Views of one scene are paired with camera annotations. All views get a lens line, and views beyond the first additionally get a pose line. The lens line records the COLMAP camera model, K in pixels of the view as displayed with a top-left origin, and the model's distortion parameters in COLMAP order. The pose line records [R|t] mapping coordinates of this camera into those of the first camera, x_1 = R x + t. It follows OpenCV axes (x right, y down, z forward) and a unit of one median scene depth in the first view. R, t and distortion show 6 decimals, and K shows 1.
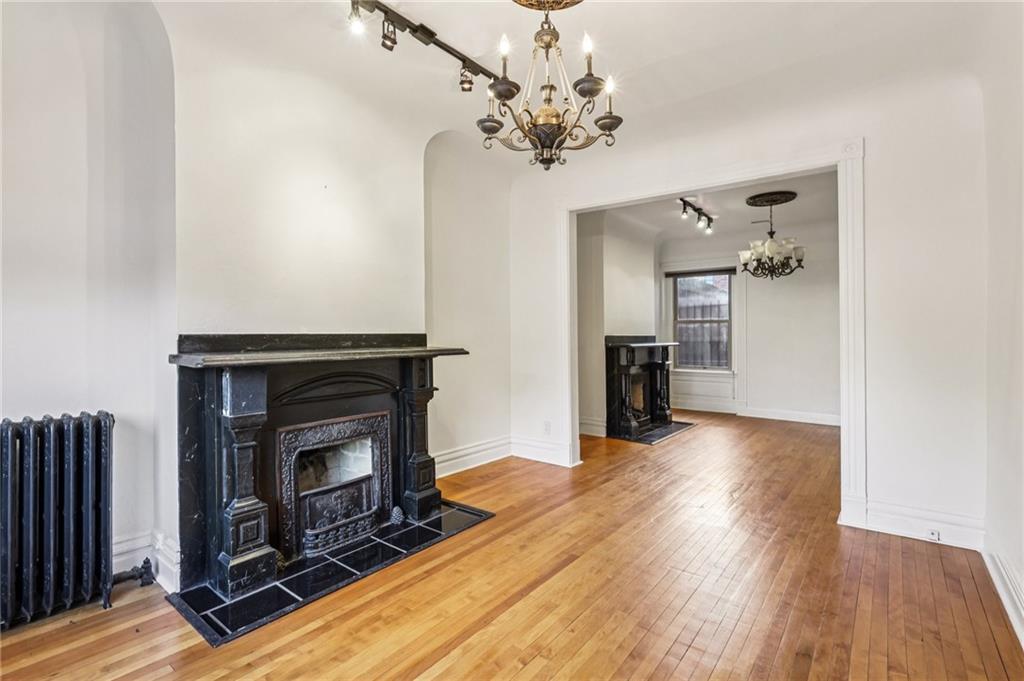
lens RADIAL K [[478.3, 0, 513.5], [0, 478.3, 330.4], [0, 0, 1]] dist [0.006733, 0.000845]
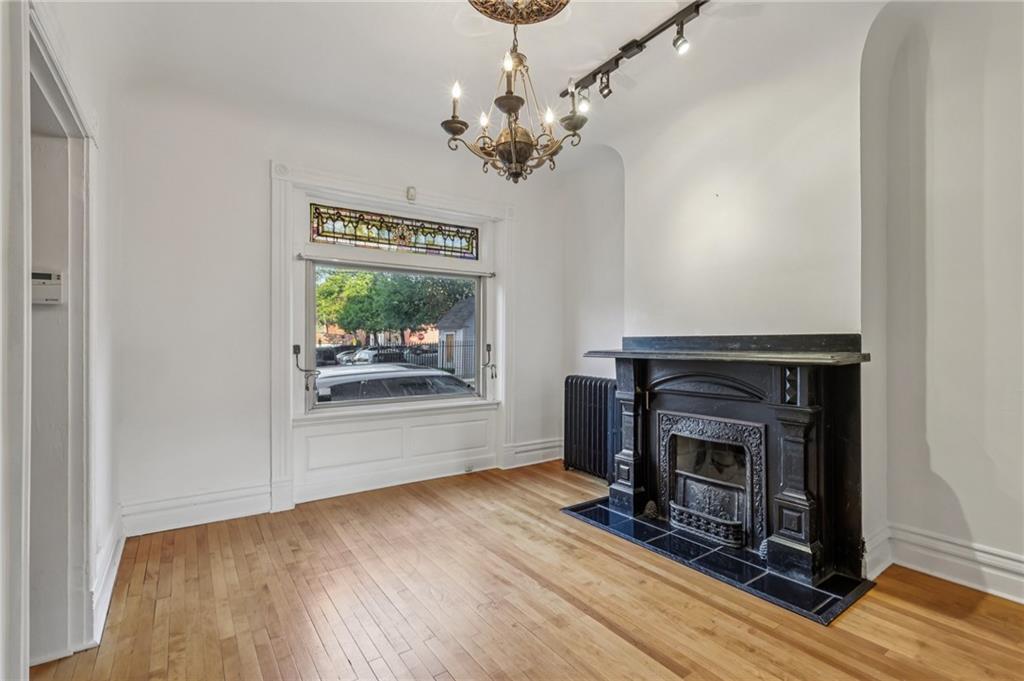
lens RADIAL K [[478.3, 0, 515.6], [0, 478.3, 339.8], [0, 0, 1]] dist [0.006733, 0.000845]
pose [[-0.289037, -0.001950, -0.957316, 0.789380], [0.009009, 0.999948, -0.004757, 0.018168], [0.957276, -0.009999, -0.289004, 0.937834]]
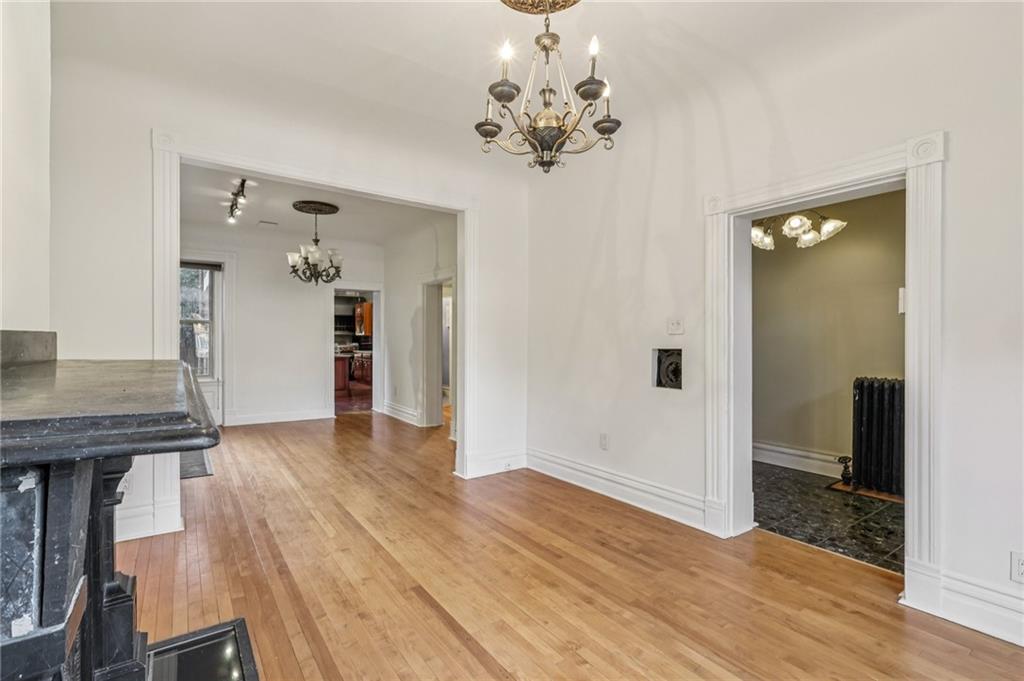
lens RADIAL K [[478.3, 0, 510.0], [0, 478.3, 337.8], [0, 0, 1]] dist [0.006733, 0.000845]
pose [[0.293770, 0.007118, 0.955850, -0.641381], [-0.012036, 0.999921, -0.003747, 0.012865], [-0.955801, -0.010404, 0.293832, 0.559800]]
